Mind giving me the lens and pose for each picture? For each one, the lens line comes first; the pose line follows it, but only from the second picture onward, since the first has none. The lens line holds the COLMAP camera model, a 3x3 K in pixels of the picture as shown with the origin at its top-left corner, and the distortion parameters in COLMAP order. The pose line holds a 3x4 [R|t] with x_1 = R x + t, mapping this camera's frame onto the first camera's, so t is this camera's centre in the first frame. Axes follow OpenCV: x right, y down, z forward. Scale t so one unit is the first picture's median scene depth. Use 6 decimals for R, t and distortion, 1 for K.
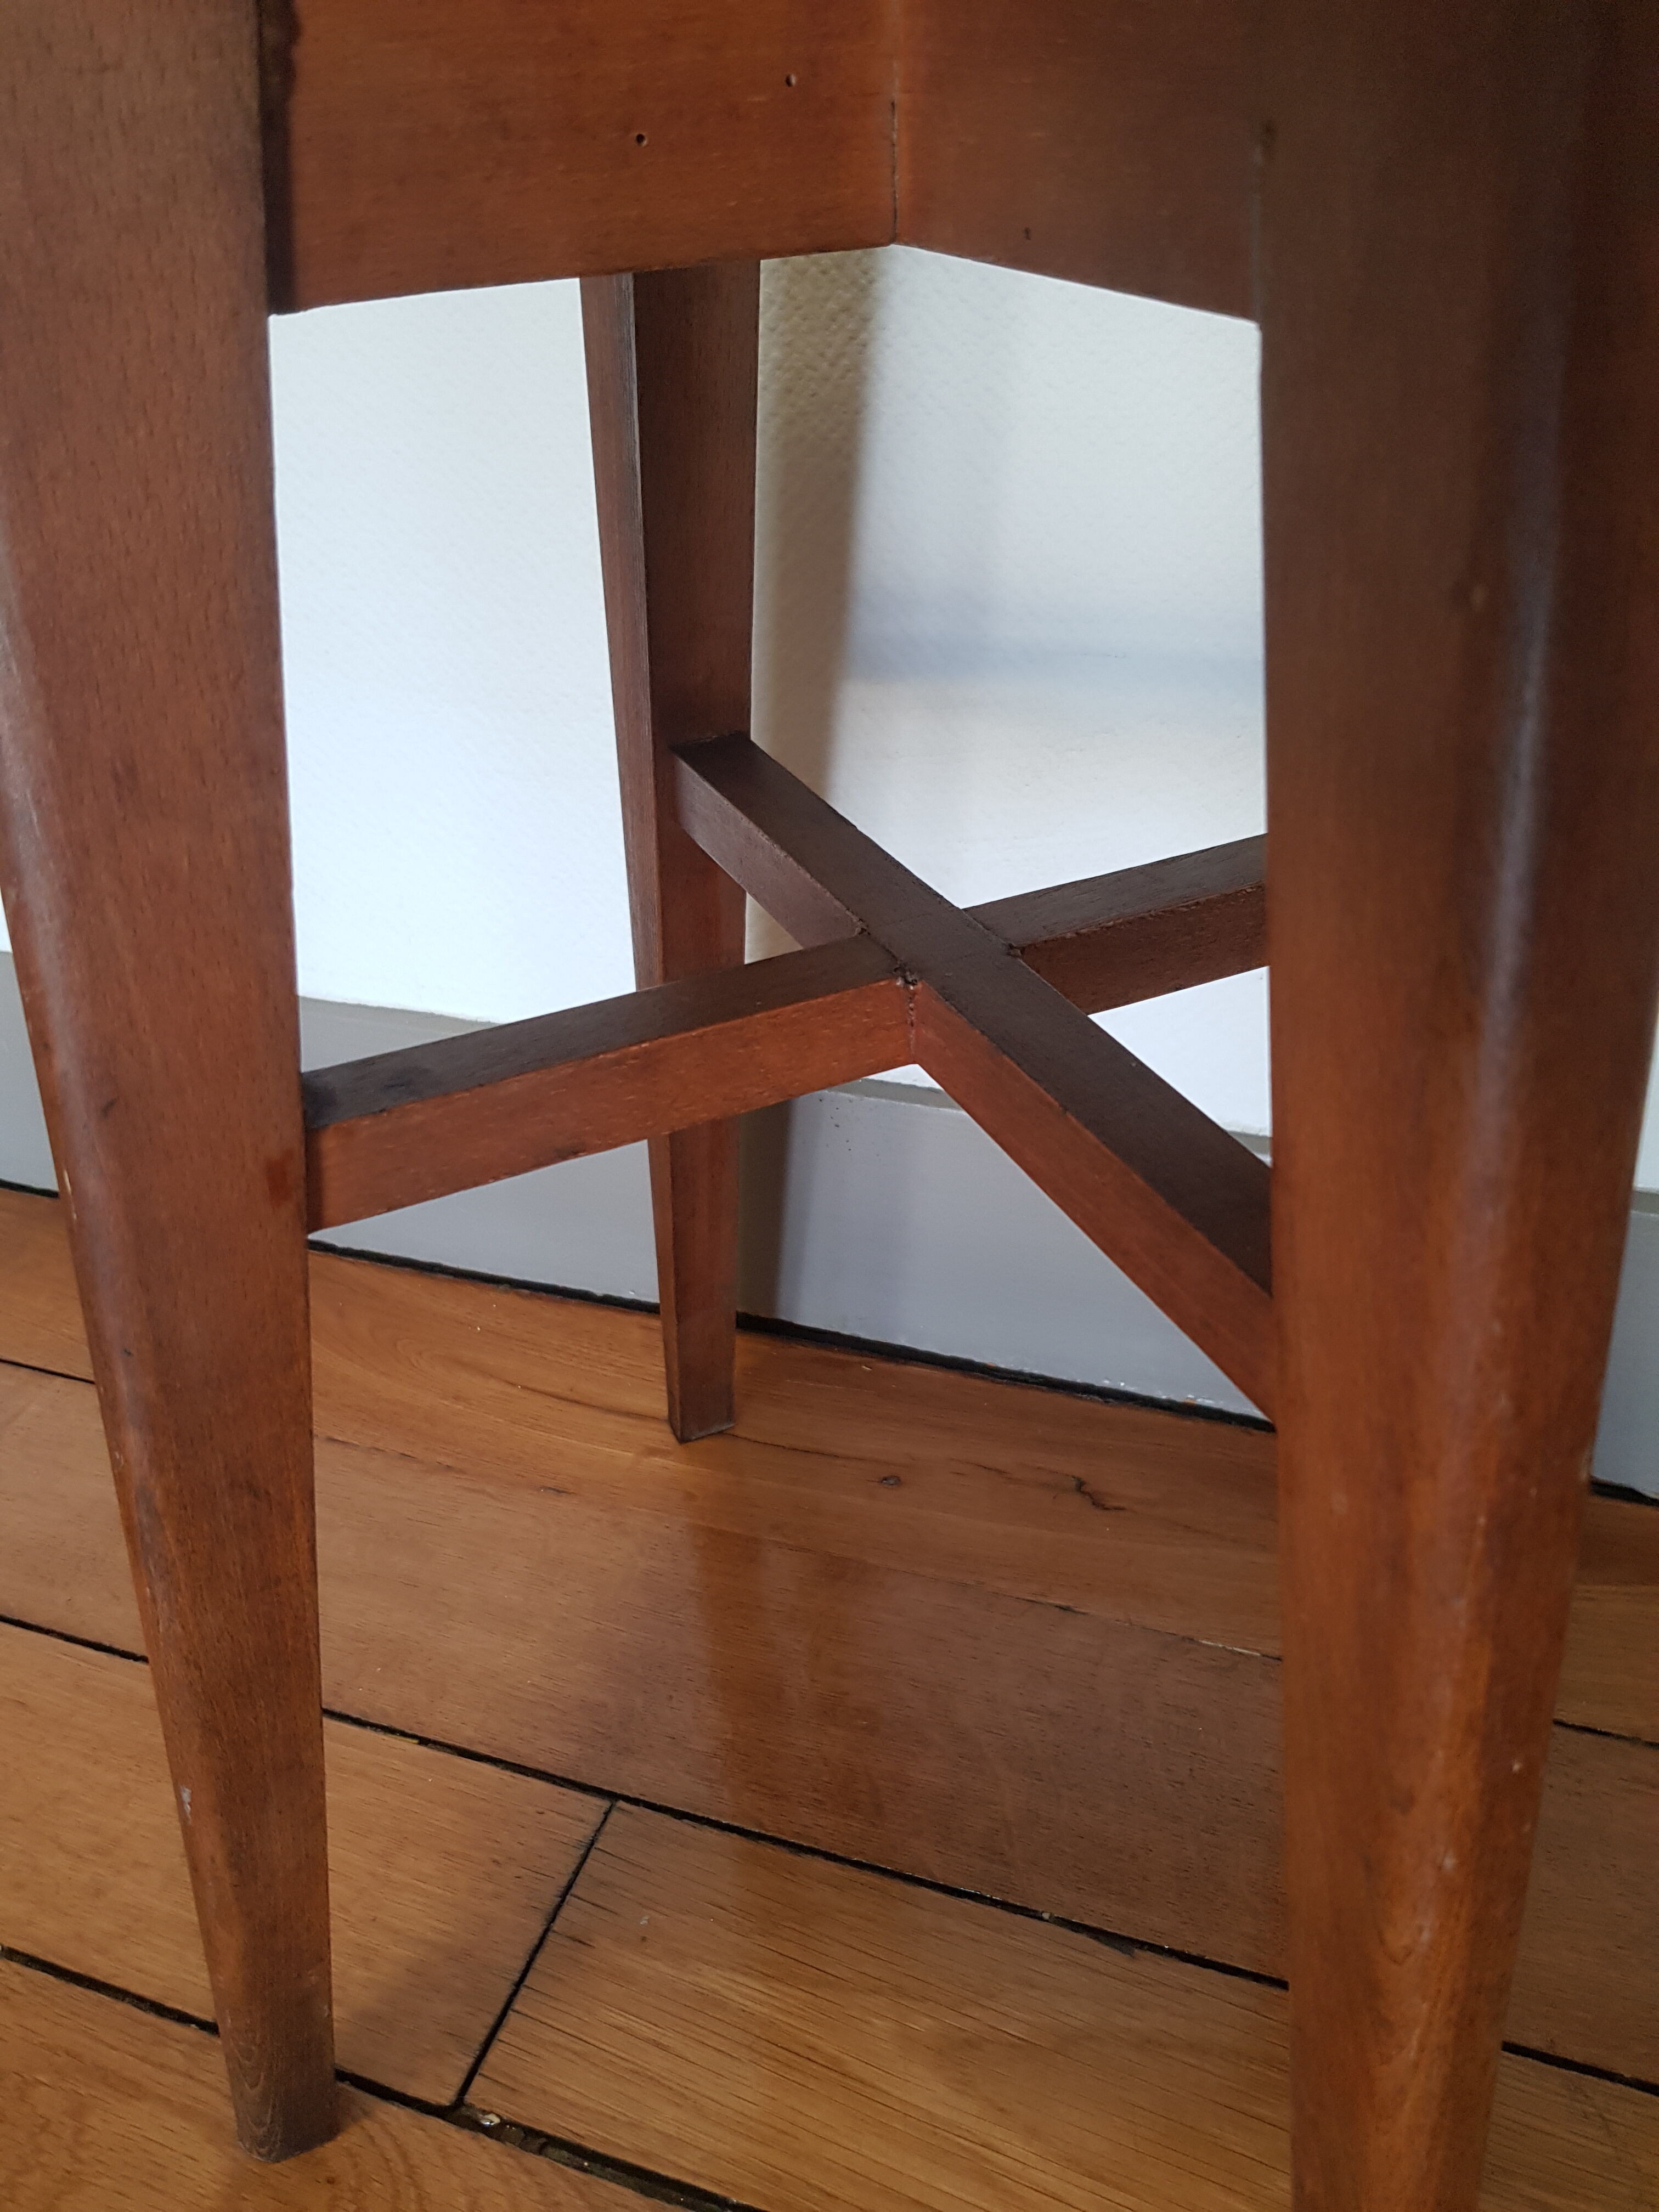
lens RADIAL K [[1753.1, 0, 815.4], [0, 1753.1, 1125.0], [0, 0, 1]] dist [0.041200, -0.088957]
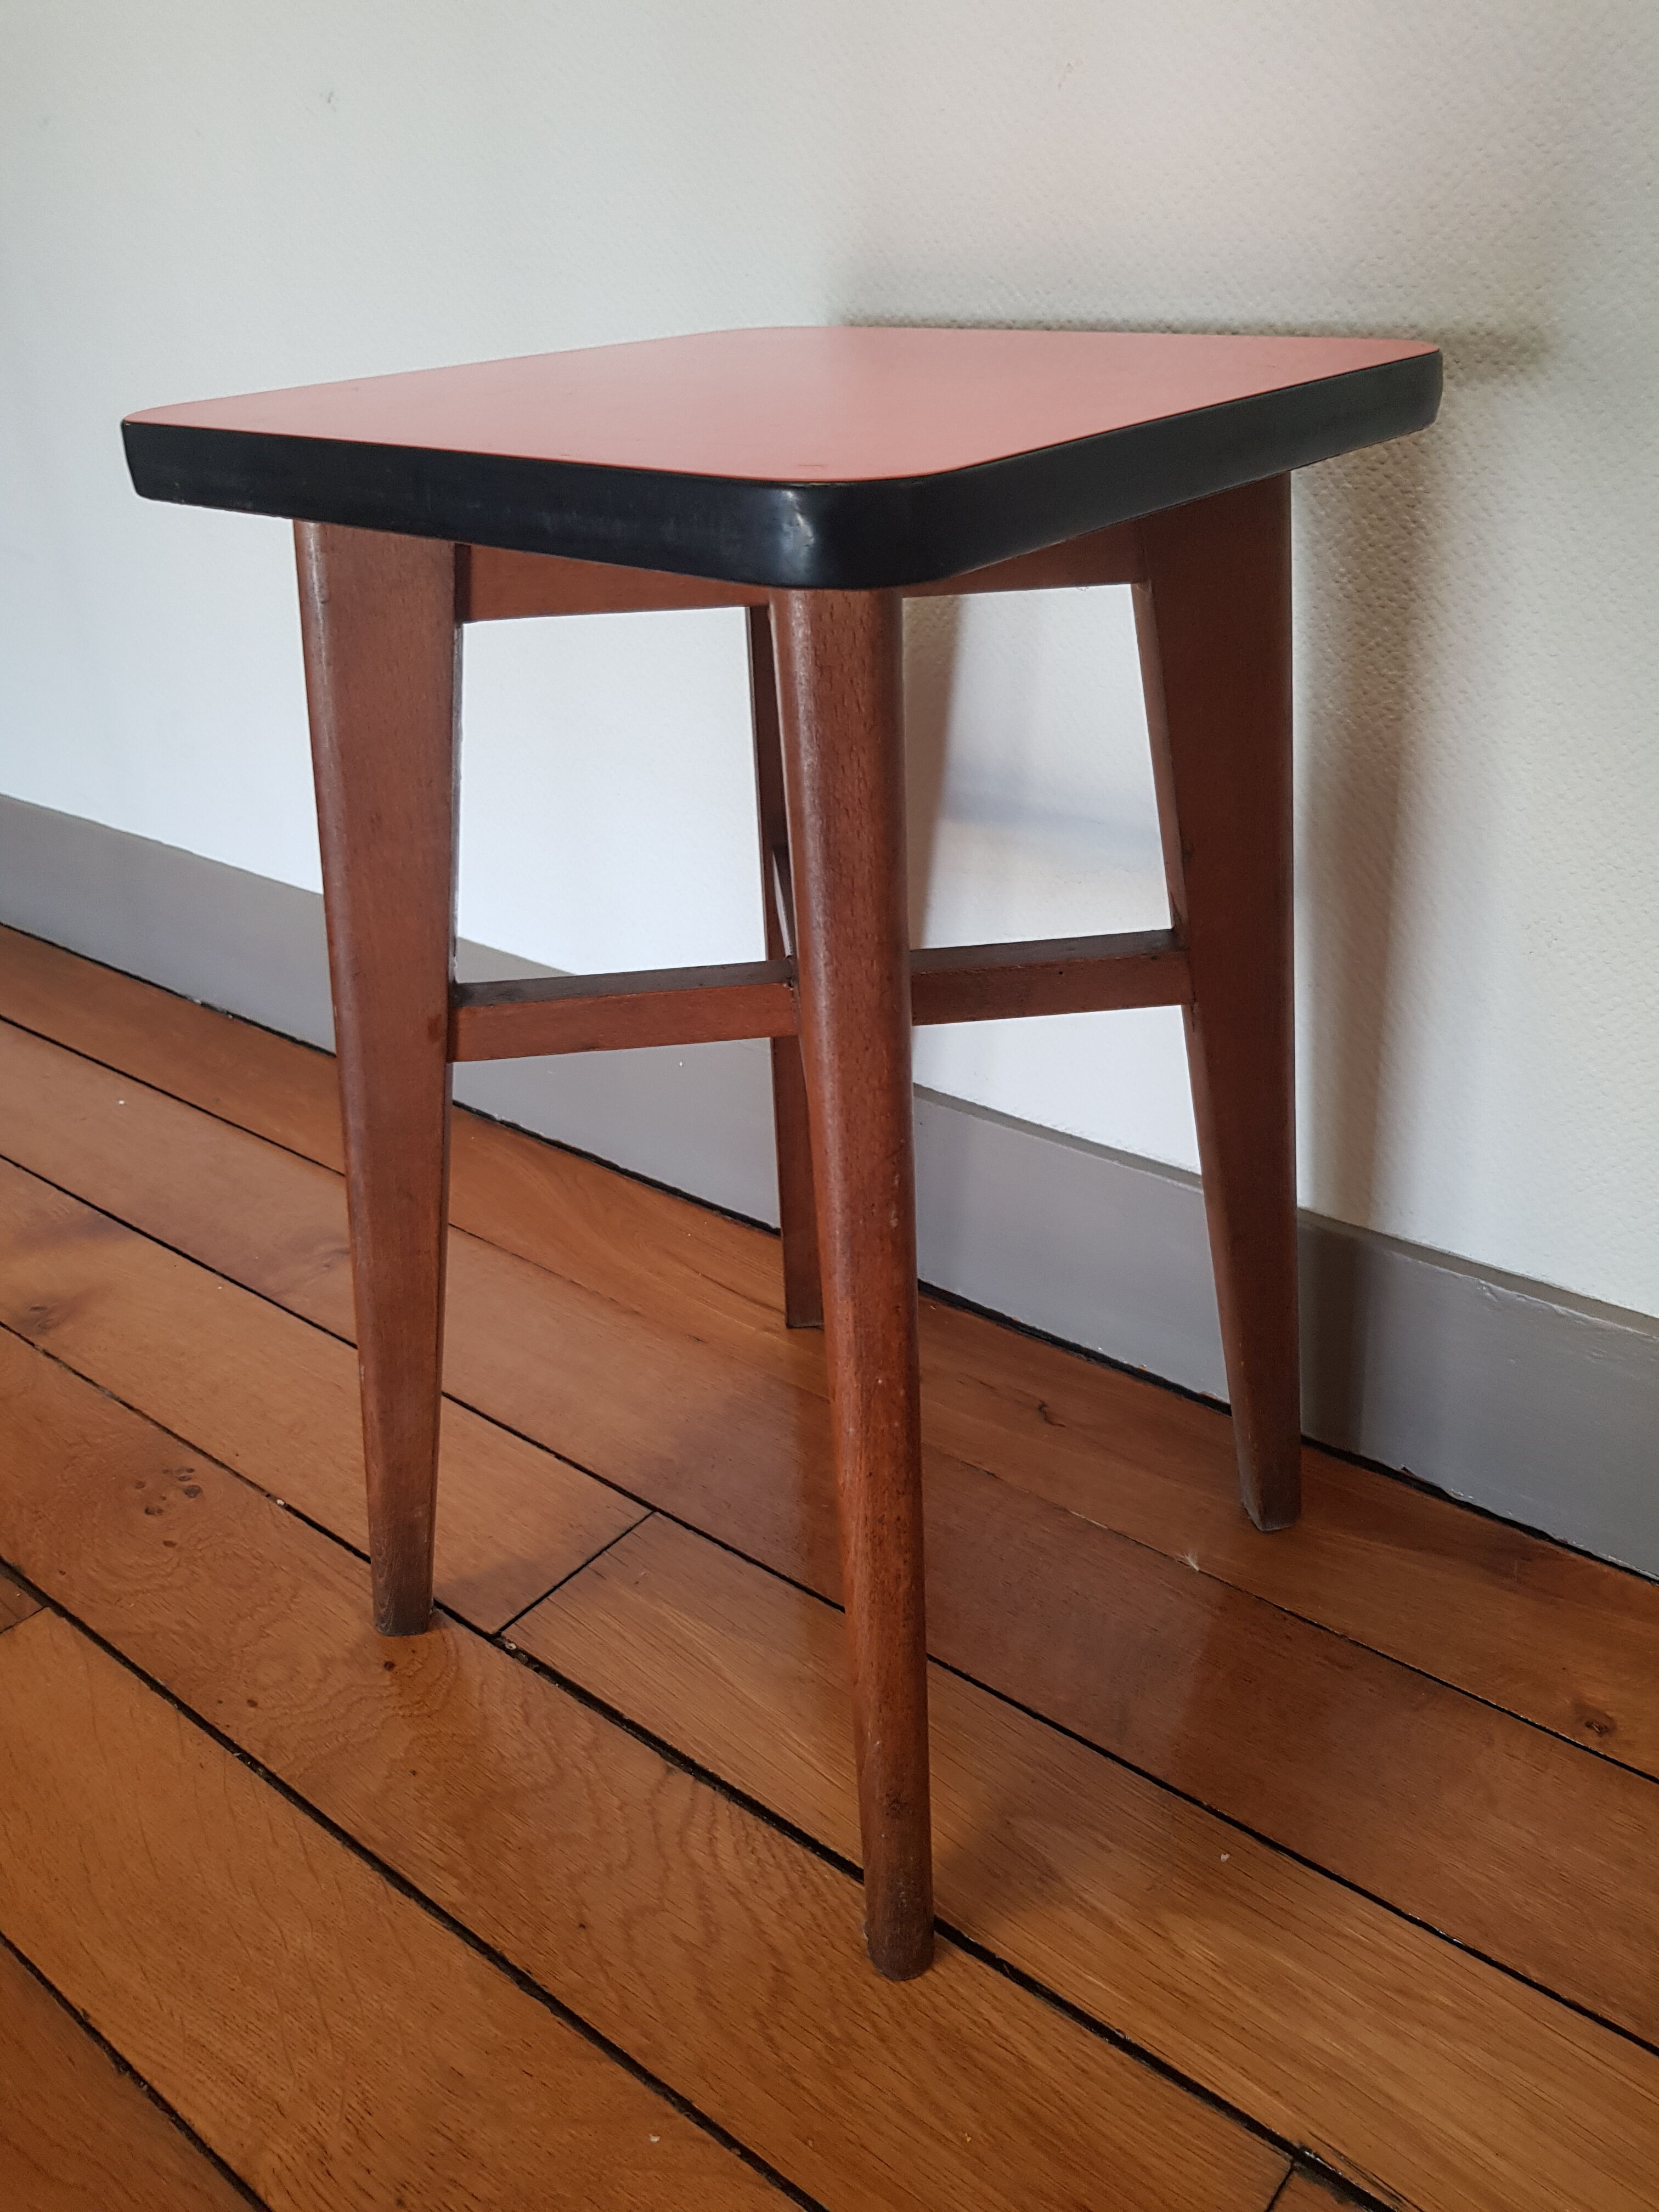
lens RADIAL K [[1753.1, 0, 837.2], [0, 1753.1, 1117.9], [0, 0, 1]] dist [0.041200, -0.088957]
pose [[0.945772, 0.160405, -0.282465, 0.480910], [-0.177515, 0.983463, -0.035888, 0.082548], [0.272037, 0.084083, 0.958606, -0.527914]]
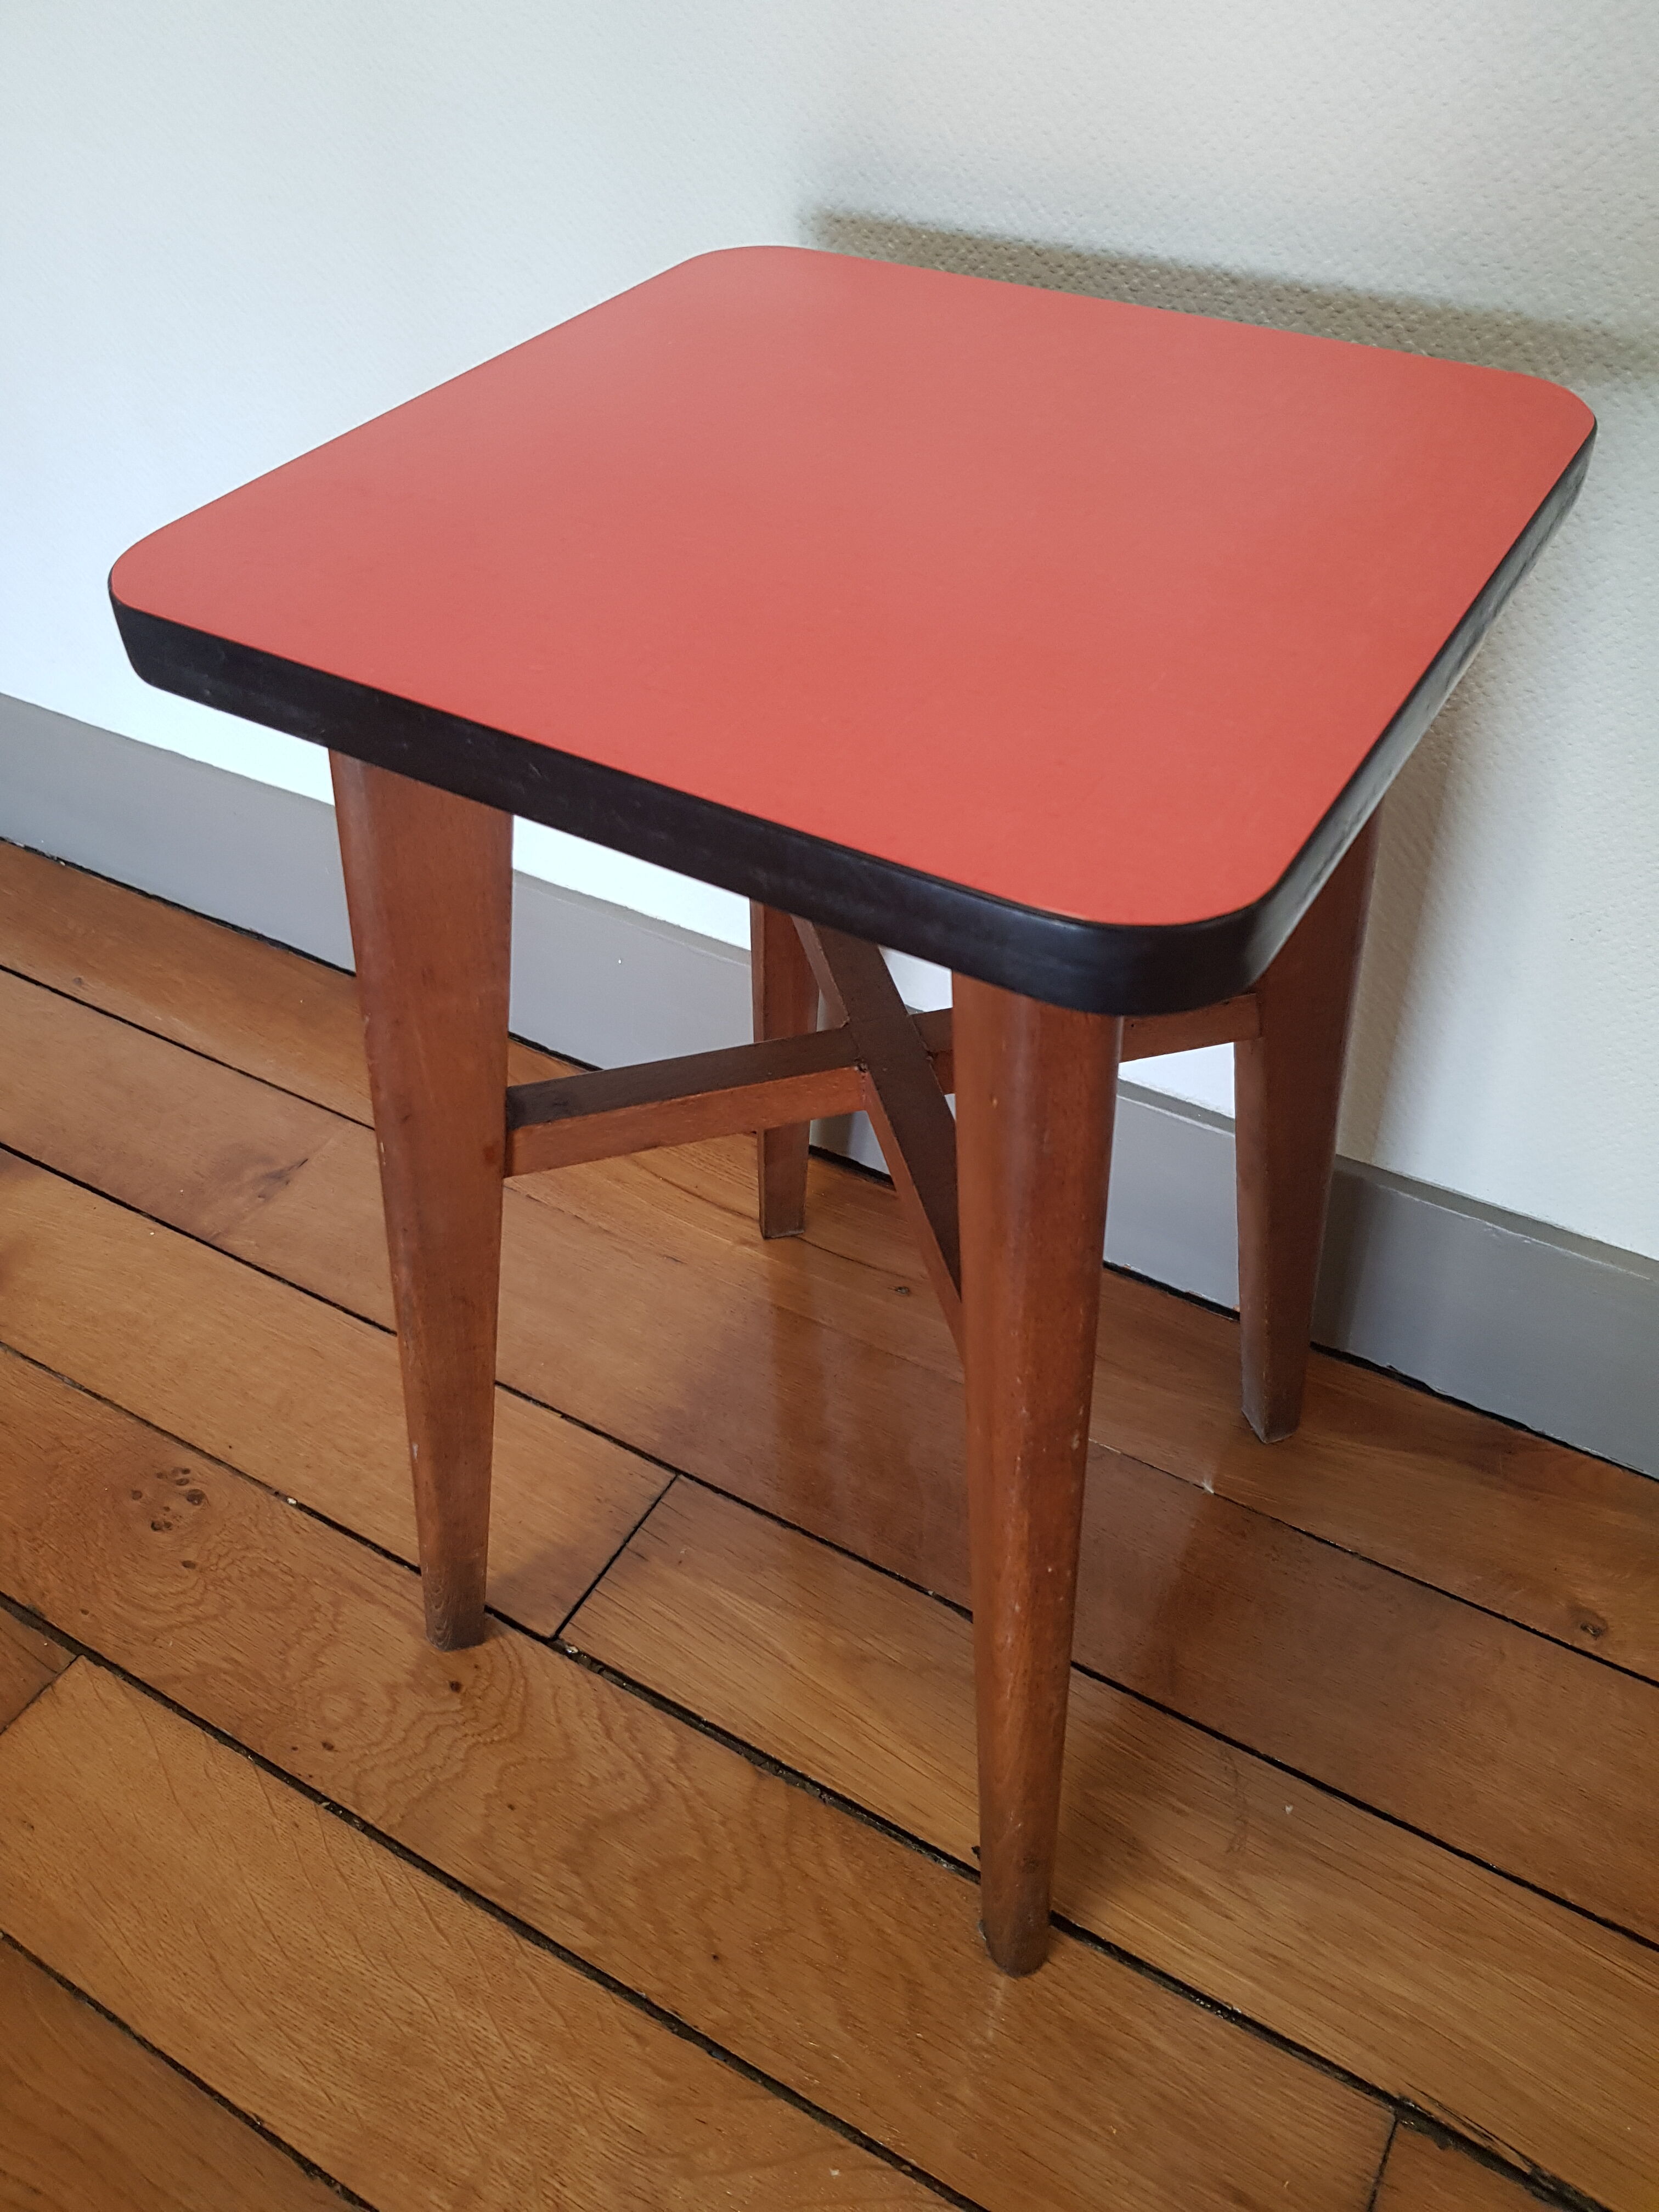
lens RADIAL K [[1753.1, 0, 819.8], [0, 1753.1, 1093.5], [0, 0, 1]] dist [0.041200, -0.088957]
pose [[0.983031, 0.140871, -0.117497, 0.165834], [-0.118246, 0.976307, 0.181226, -0.277684], [0.140243, -0.164258, 0.976397, -0.505828]]
